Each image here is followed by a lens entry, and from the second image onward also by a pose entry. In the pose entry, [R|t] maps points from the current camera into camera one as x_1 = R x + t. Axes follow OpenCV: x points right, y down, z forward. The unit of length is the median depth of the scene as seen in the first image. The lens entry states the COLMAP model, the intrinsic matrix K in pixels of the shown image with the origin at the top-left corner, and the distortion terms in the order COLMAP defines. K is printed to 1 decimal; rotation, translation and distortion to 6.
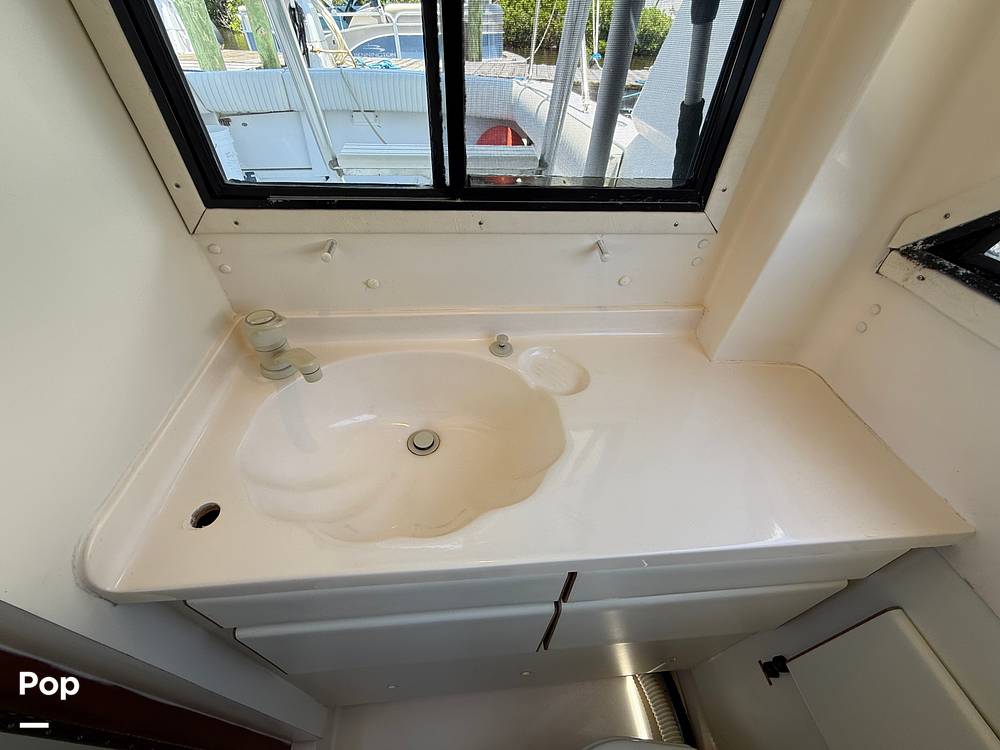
lens RADIAL K [[397.7, 0, 499.5], [0, 397.7, 375.7], [0, 0, 1]] dist [0.002383, 0.000010]
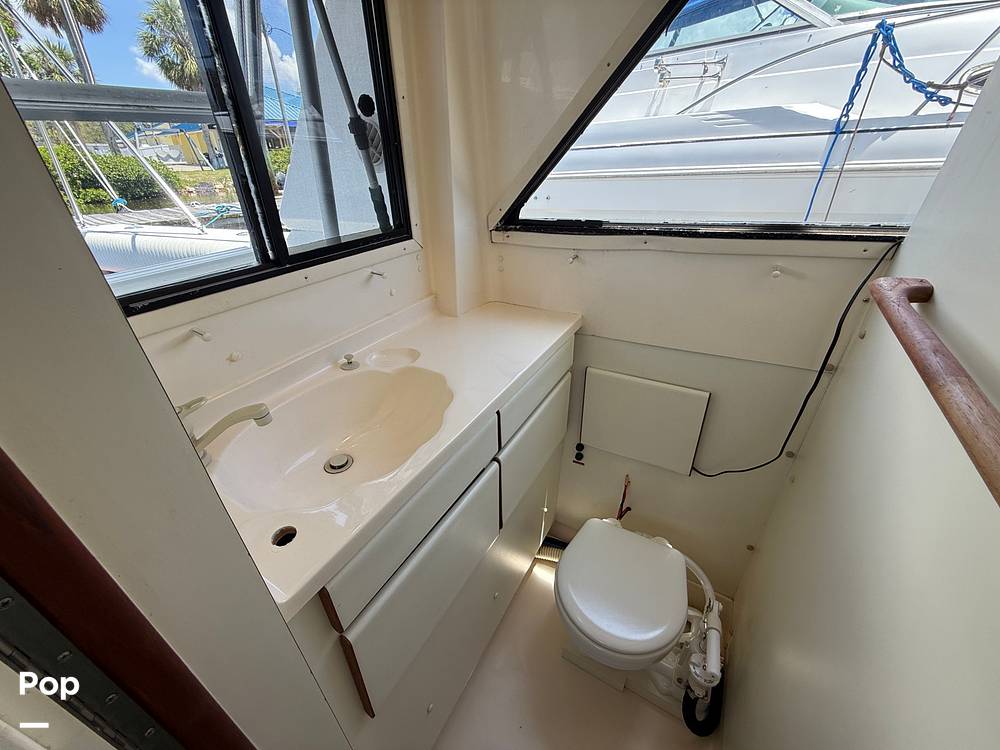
lens RADIAL K [[397.7, 0, 499.8], [0, 397.7, 374.0], [0, 0, 1]] dist [0.002383, 0.000010]
pose [[0.571421, -0.449190, 0.686808, -0.760349], [0.588171, 0.807798, 0.038965, 0.236207], [-0.572305, 0.381695, 0.725793, -0.279511]]
